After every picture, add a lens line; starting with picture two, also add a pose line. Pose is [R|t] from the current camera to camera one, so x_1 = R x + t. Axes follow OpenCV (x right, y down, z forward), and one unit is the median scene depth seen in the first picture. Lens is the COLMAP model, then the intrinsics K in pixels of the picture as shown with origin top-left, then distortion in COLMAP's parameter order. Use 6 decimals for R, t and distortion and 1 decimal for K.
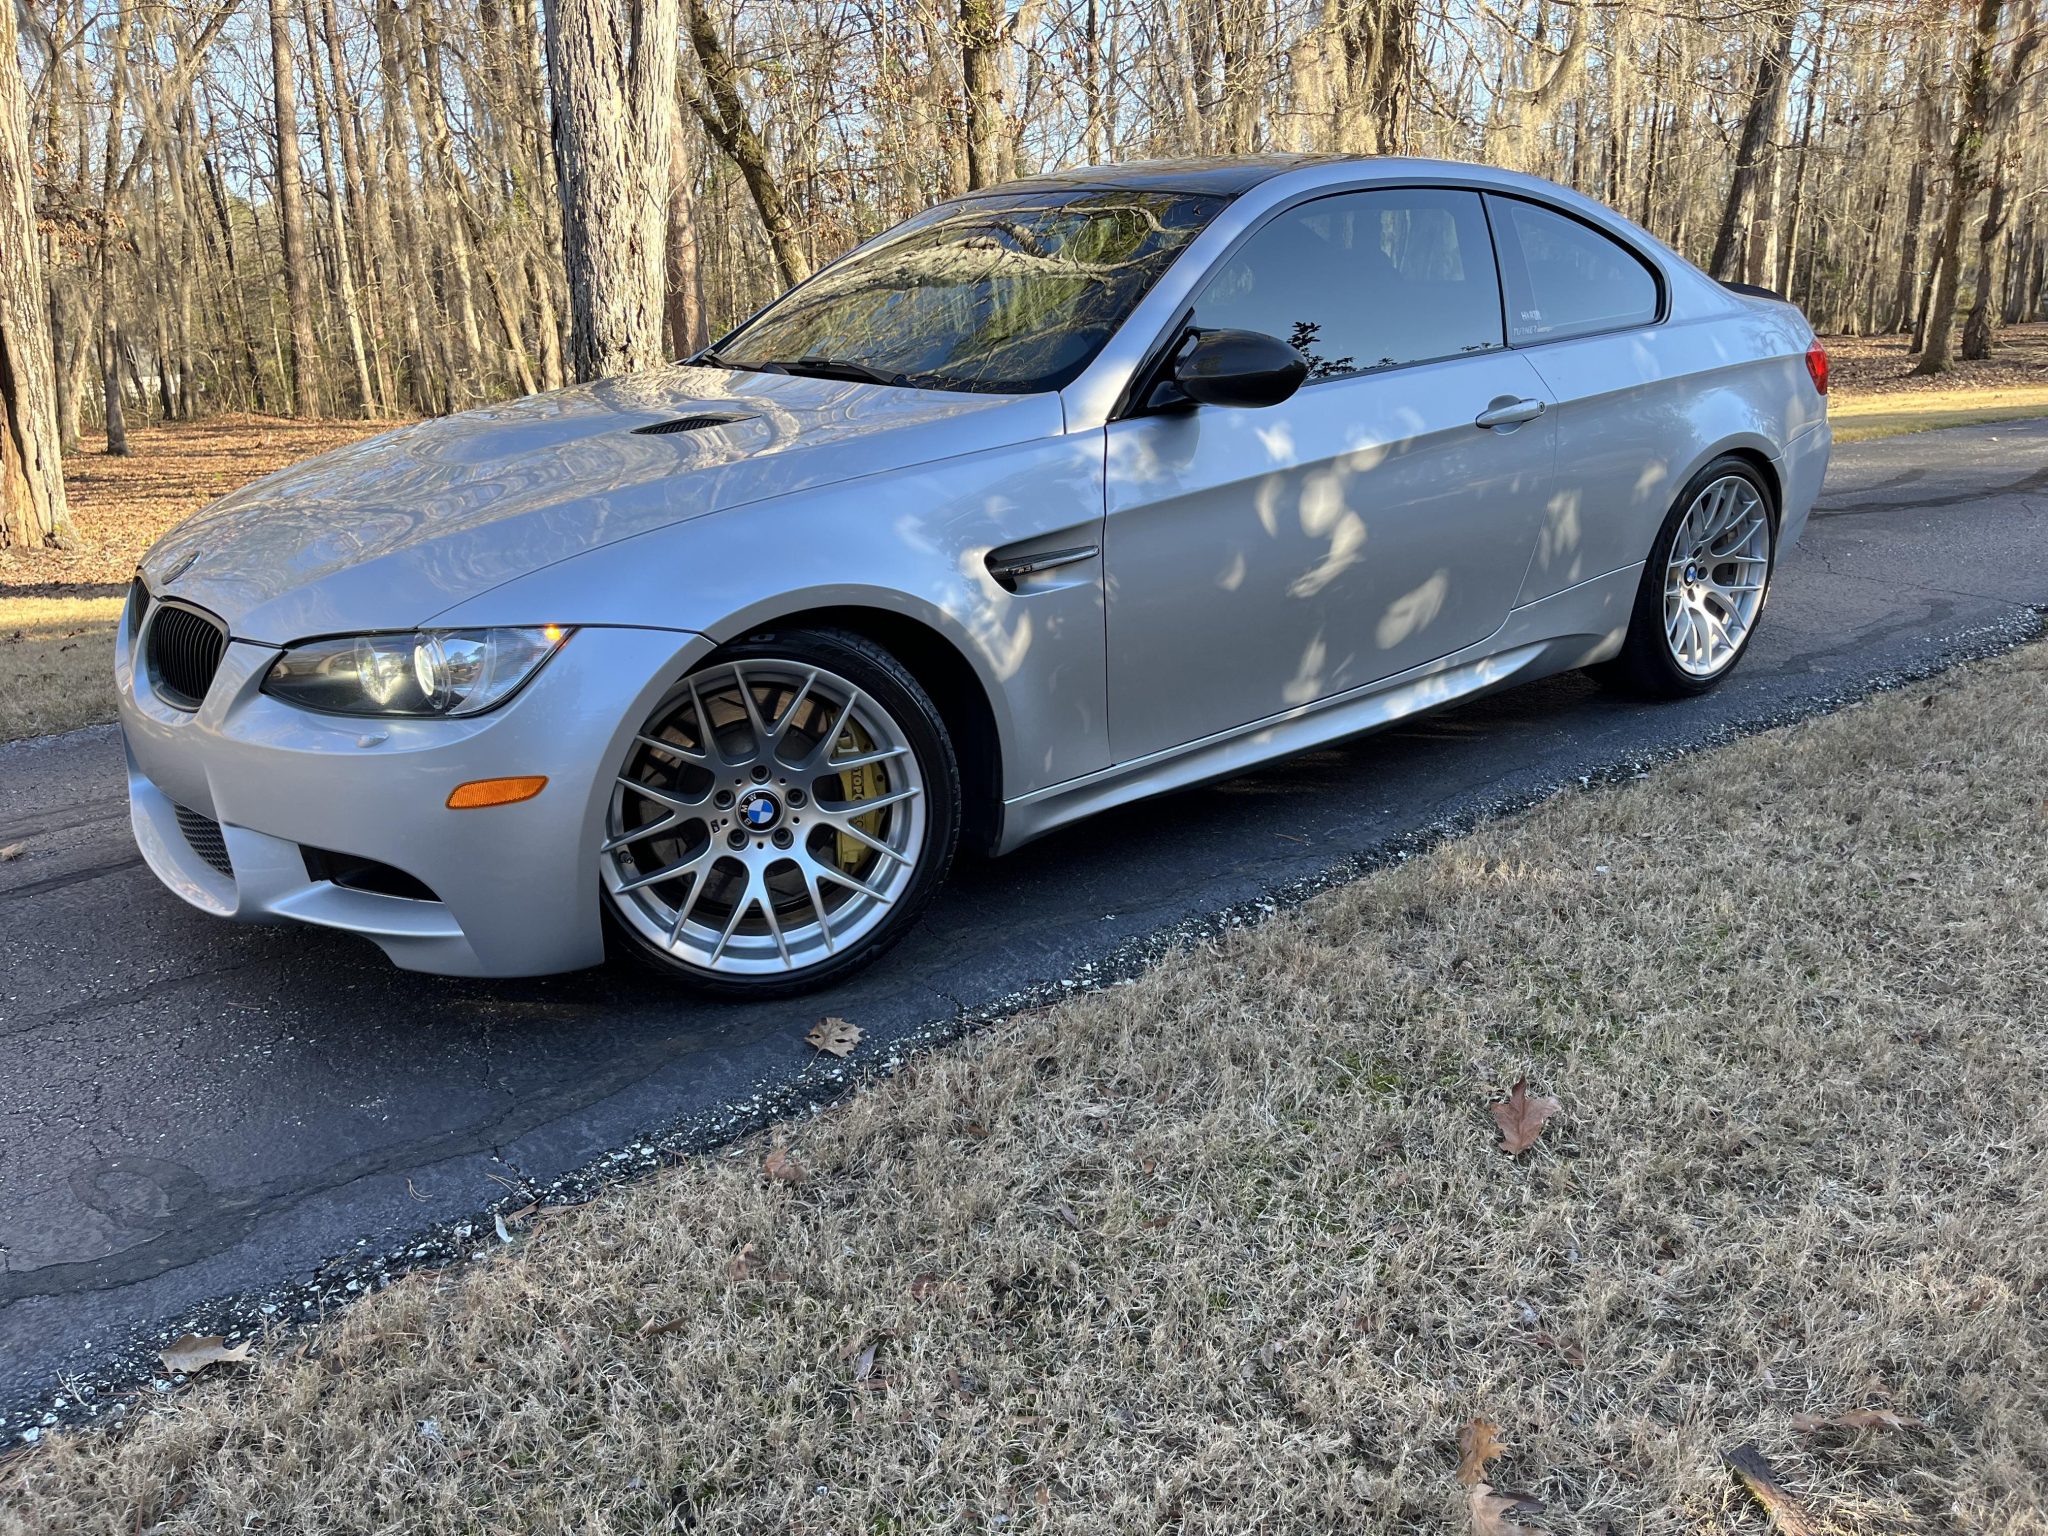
lens RADIAL K [[1567.5, 0, 1025.9], [0, 1567.5, 777.9], [0, 0, 1]] dist [0.027160, -0.004574]
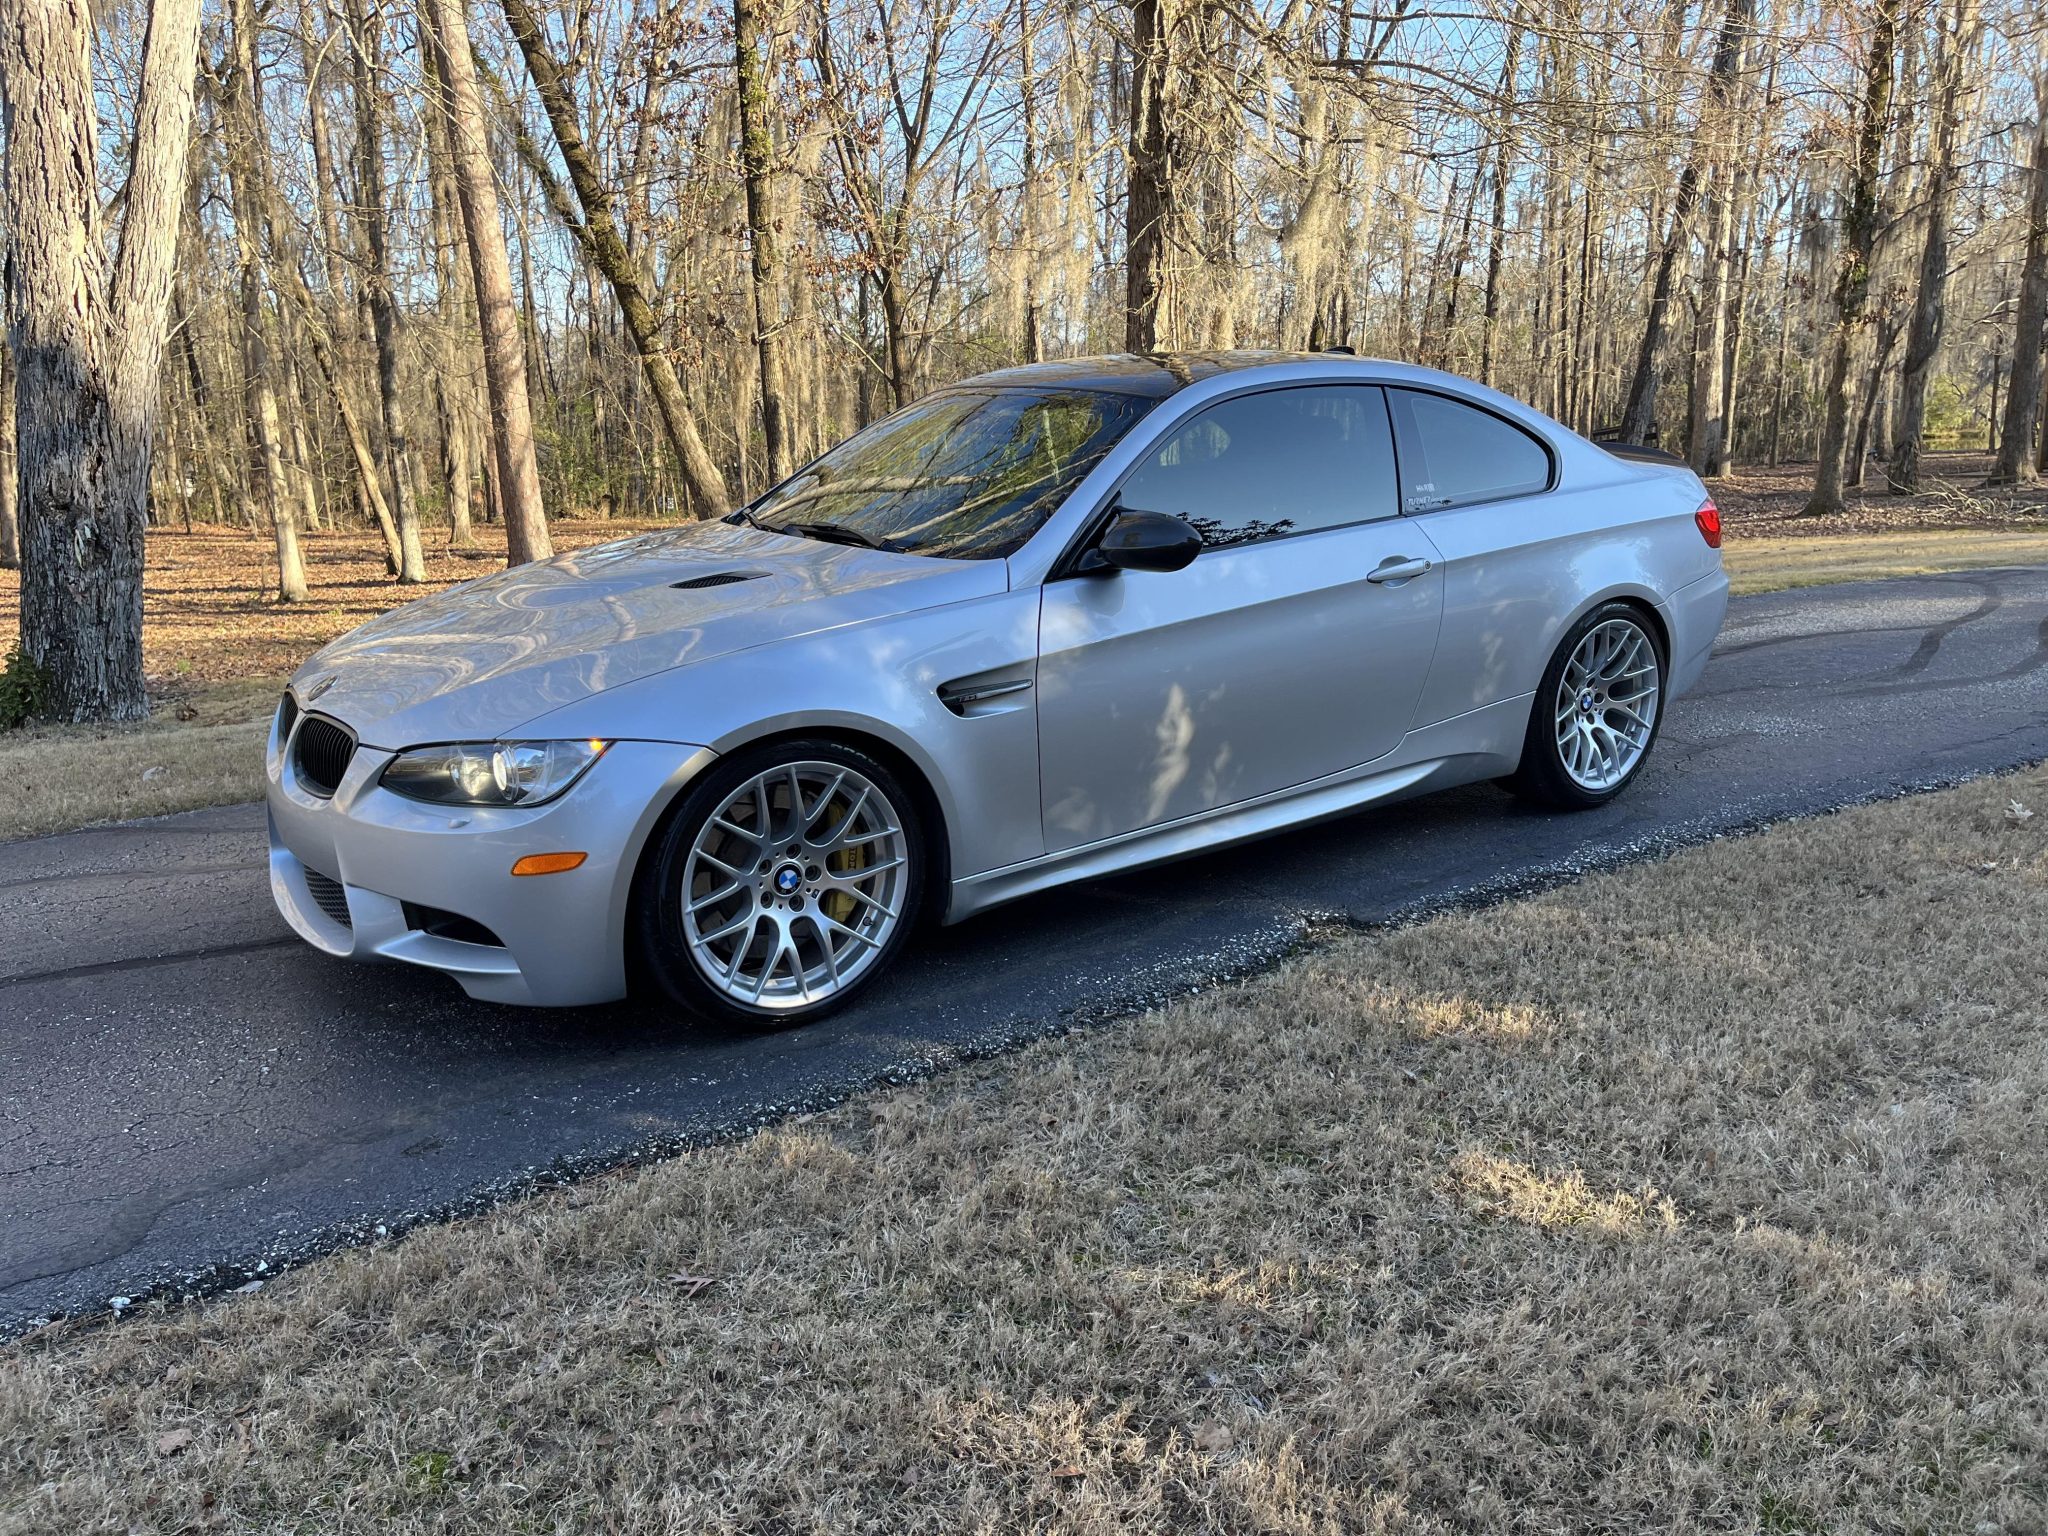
lens RADIAL K [[1579.2, 0, 1024.0], [0, 1579.2, 768.0], [0, 0, 1]] dist [0.085859, -0.146495]
pose [[0.998133, 0.018061, -0.058350, 0.114963], [-0.021978, 0.997498, -0.067193, 0.008143], [0.056991, 0.068350, 0.996032, -0.261840]]
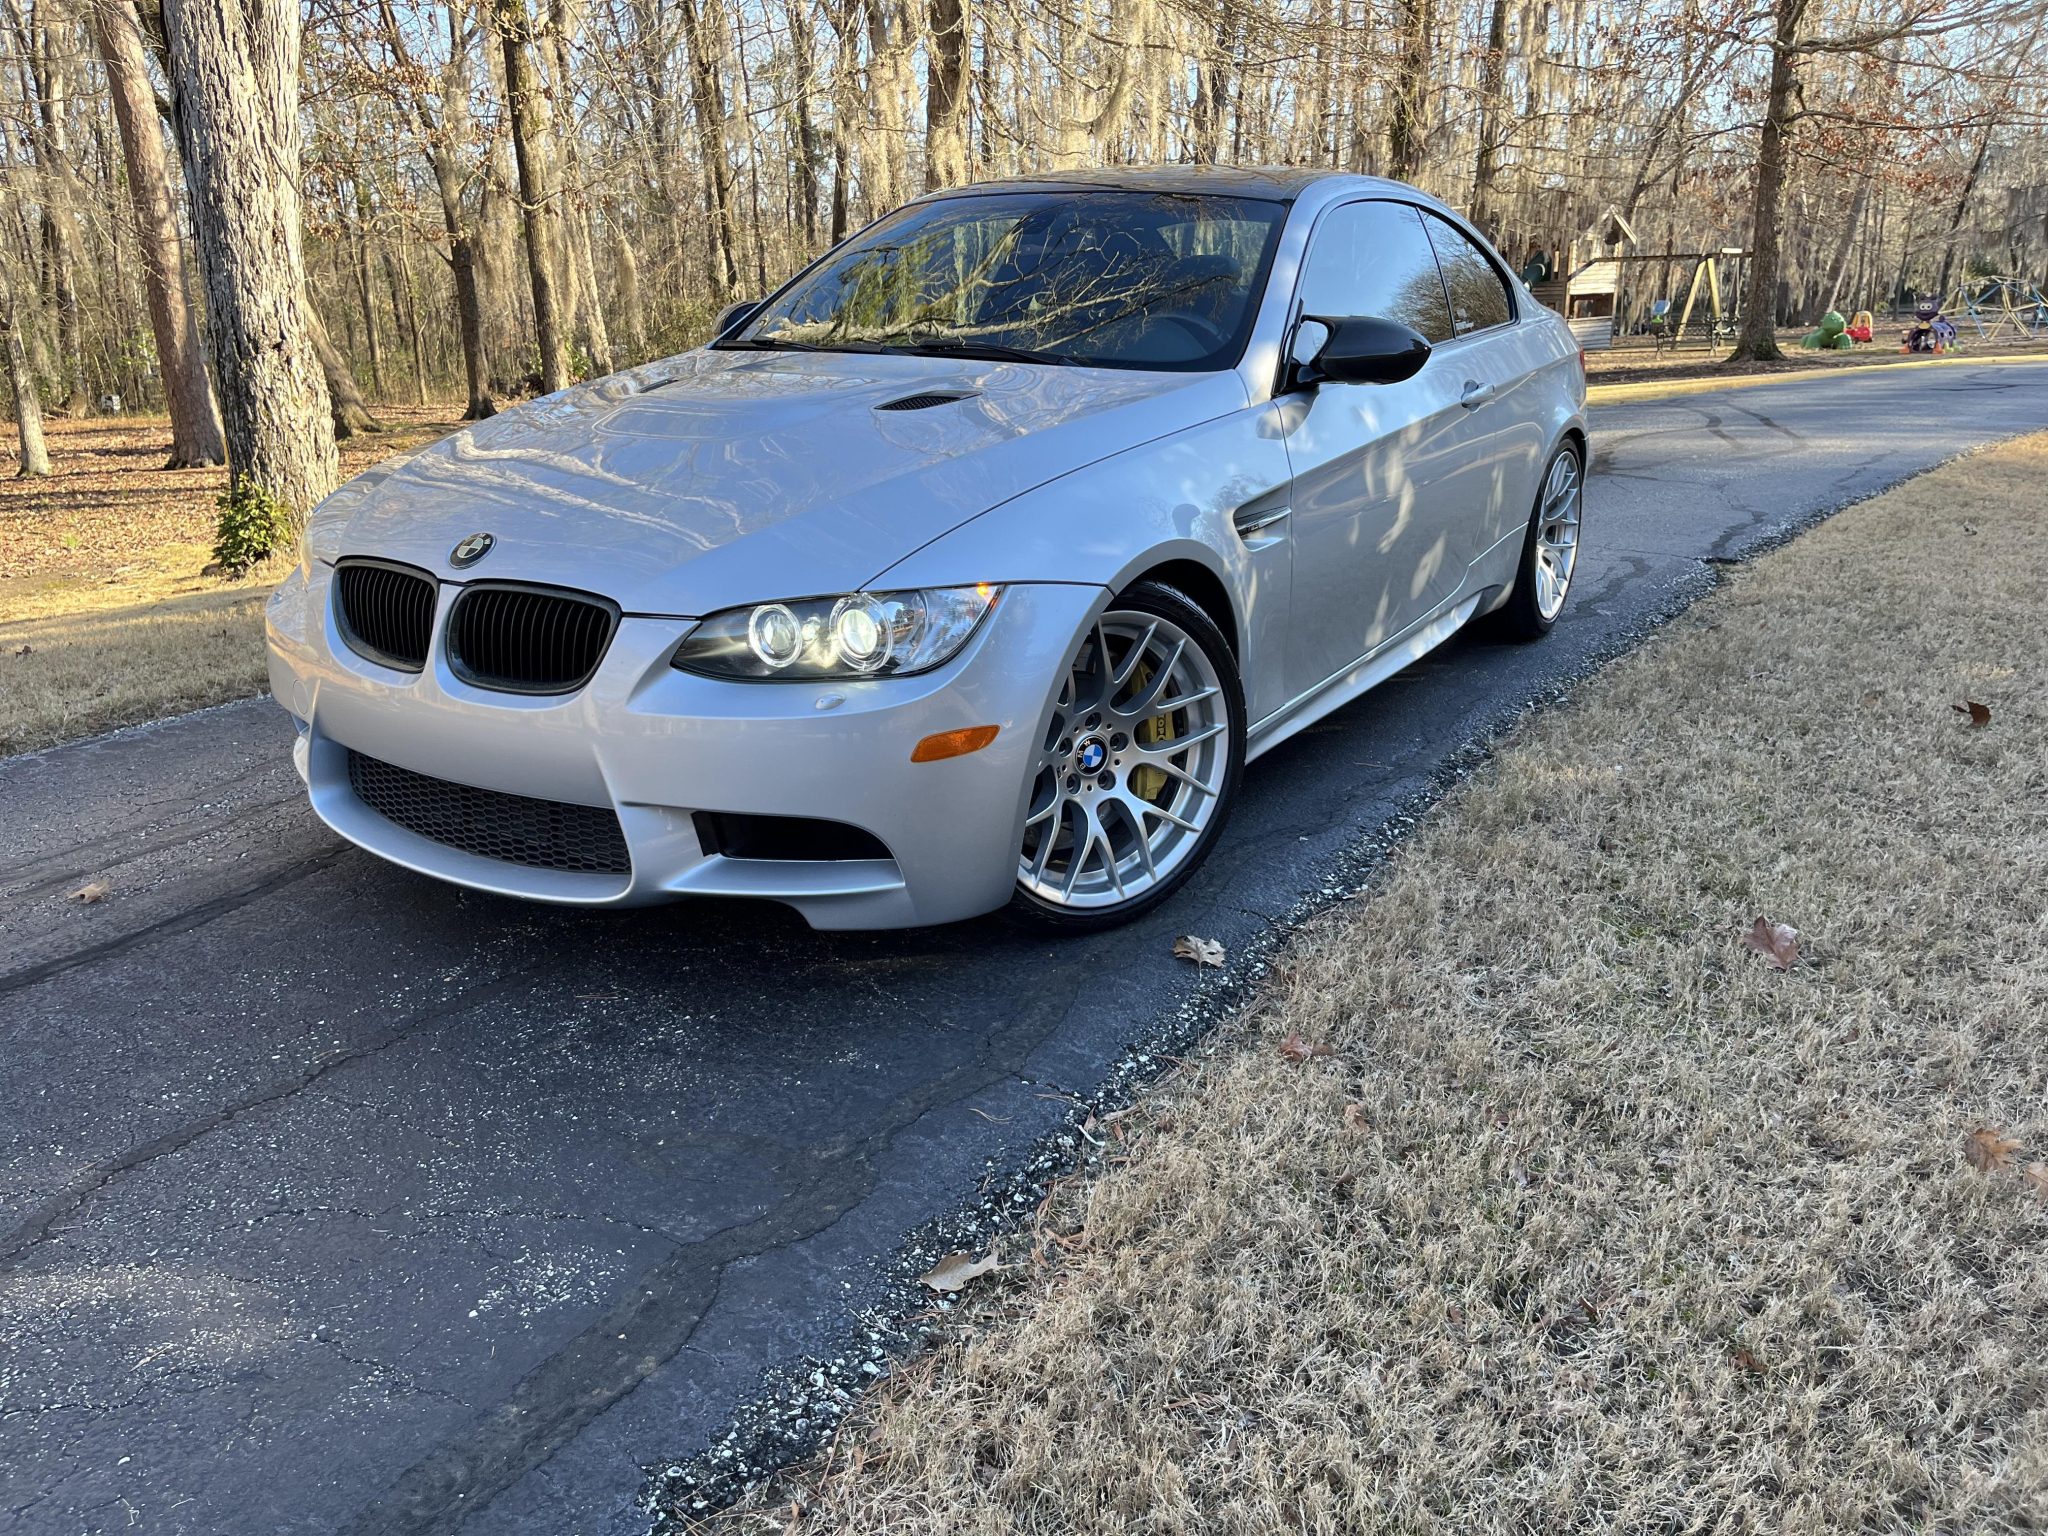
lens RADIAL K [[1579.2, 0, 1024.0], [0, 1579.2, 768.0], [0, 0, 1]] dist [0.085859, -0.146495]
pose [[0.940052, -0.078684, 0.331829, -0.523969], [0.084615, 0.996408, -0.003439, 0.026756], [-0.330367, 0.031311, 0.943333, -0.009483]]
